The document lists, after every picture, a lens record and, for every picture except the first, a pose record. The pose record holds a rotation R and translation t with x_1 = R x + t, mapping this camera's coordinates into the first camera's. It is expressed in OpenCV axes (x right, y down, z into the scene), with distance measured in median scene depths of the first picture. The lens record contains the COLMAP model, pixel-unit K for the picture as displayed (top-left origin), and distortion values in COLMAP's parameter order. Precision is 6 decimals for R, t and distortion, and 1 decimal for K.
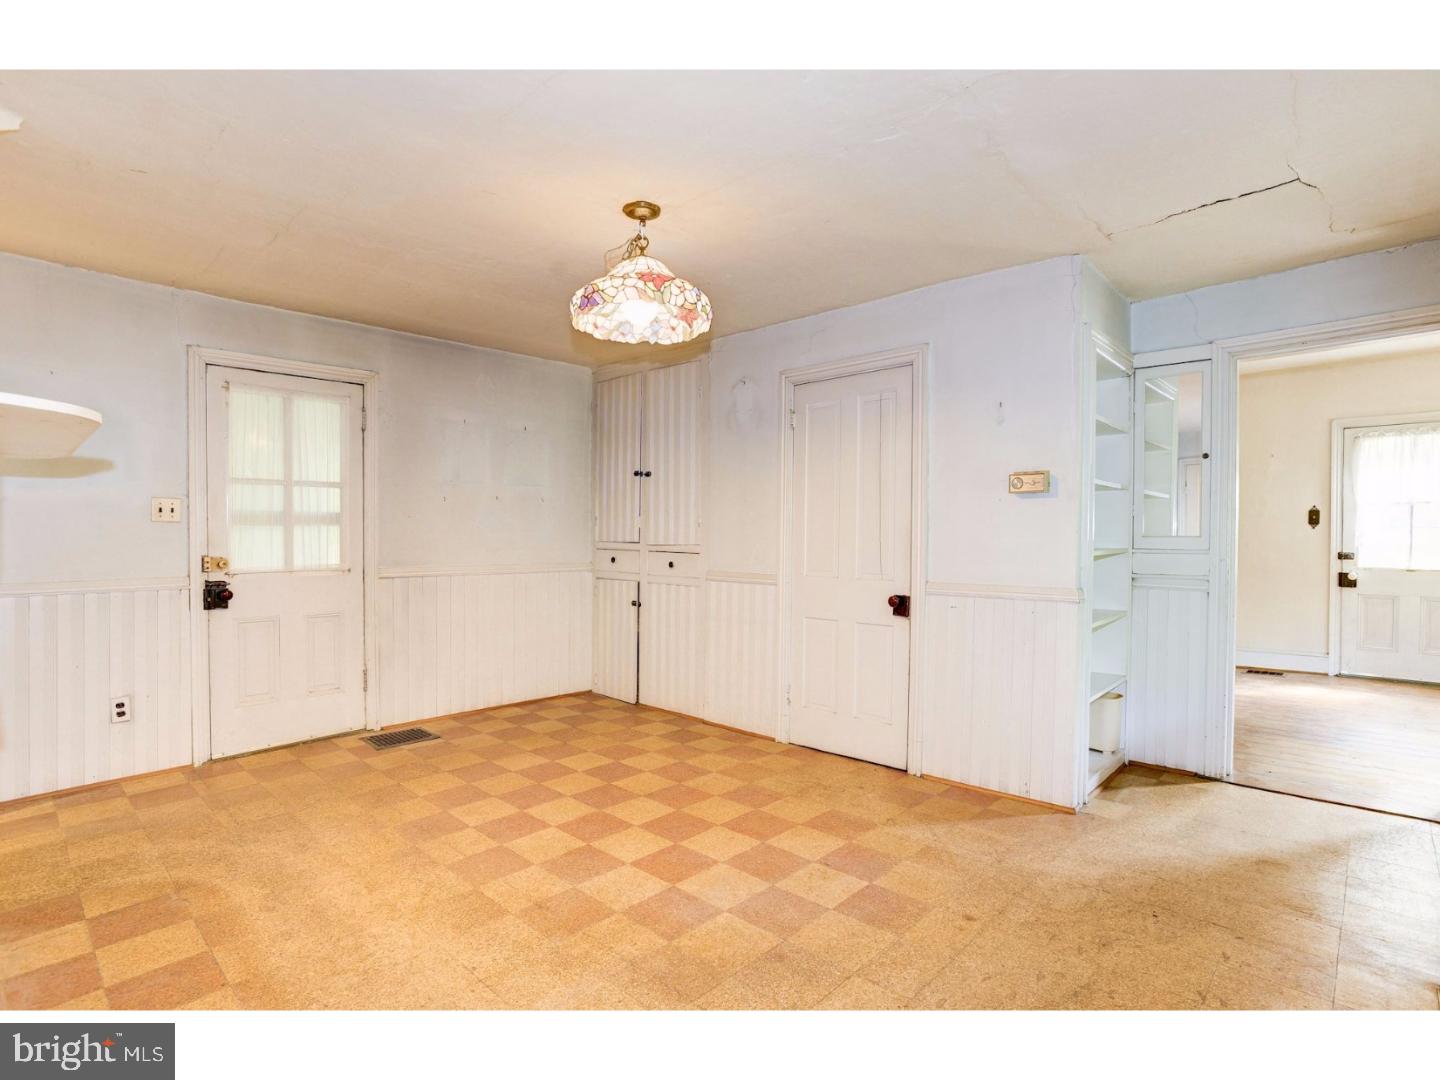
lens RADIAL K [[722.9, 0, 720.0], [0, 722.9, 540.0], [0, 0, 1]] dist [-0.026339, 0.000293]
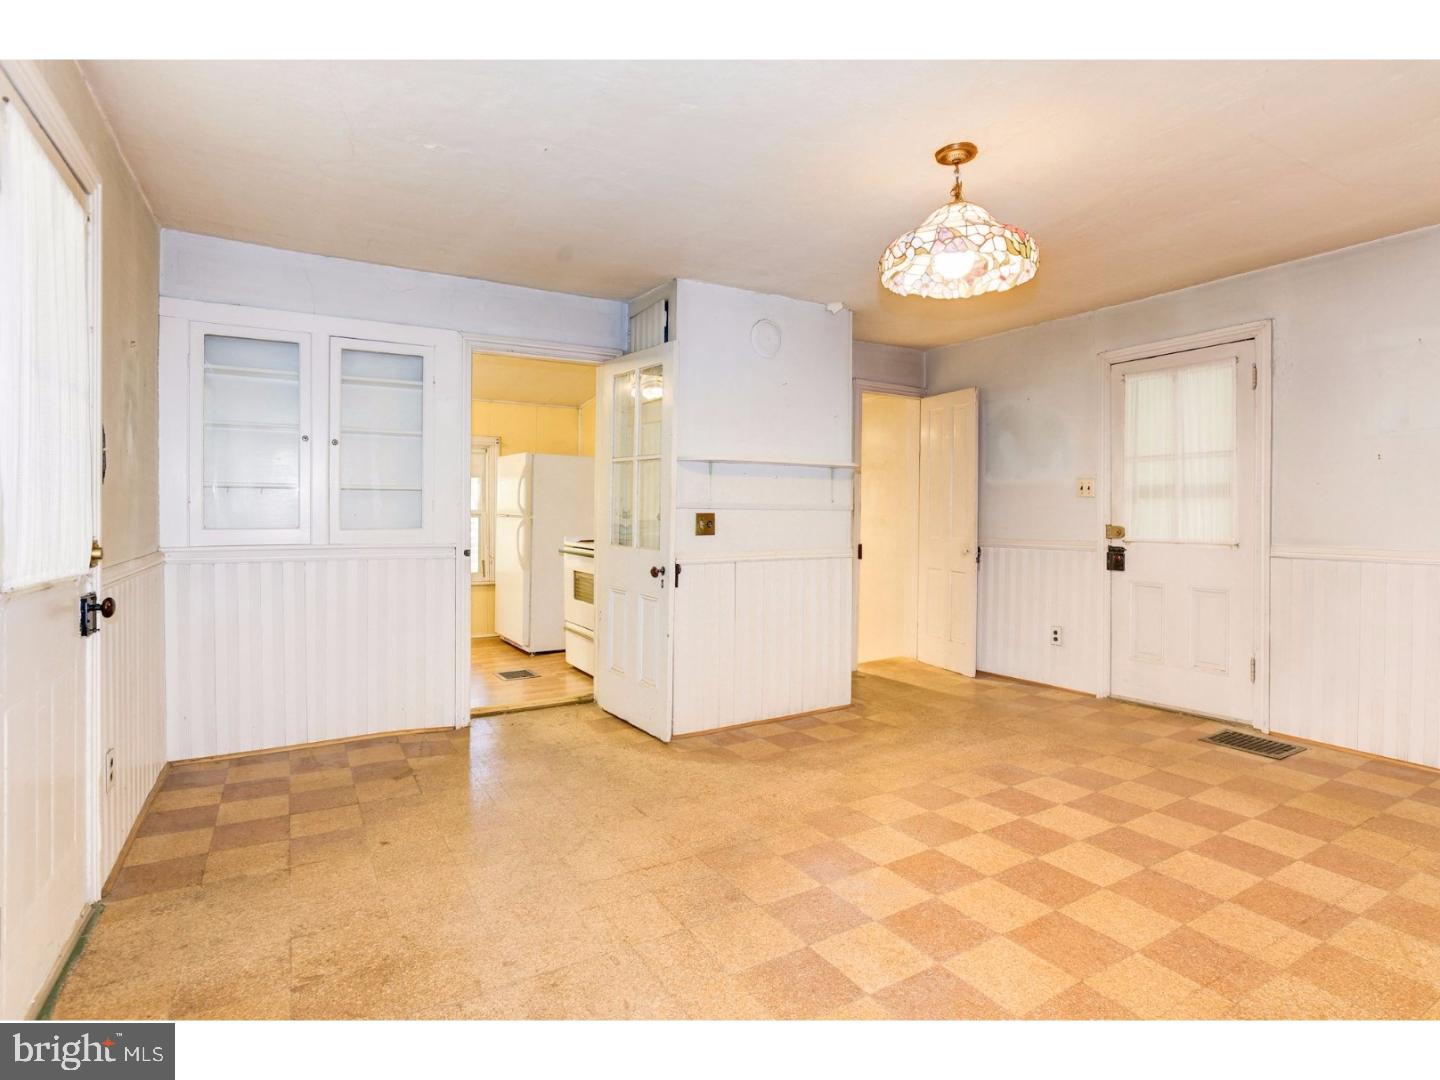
lens RADIAL K [[721.1, 0, 720.5], [0, 721.1, 501.2], [0, 0, 1]] dist [-0.002158, -0.000201]
pose [[-0.258162, -0.013260, -0.966011, 0.694401], [-0.004790, 0.999911, -0.012445, 0.000697], [0.966090, 0.001414, -0.258202, 0.768926]]
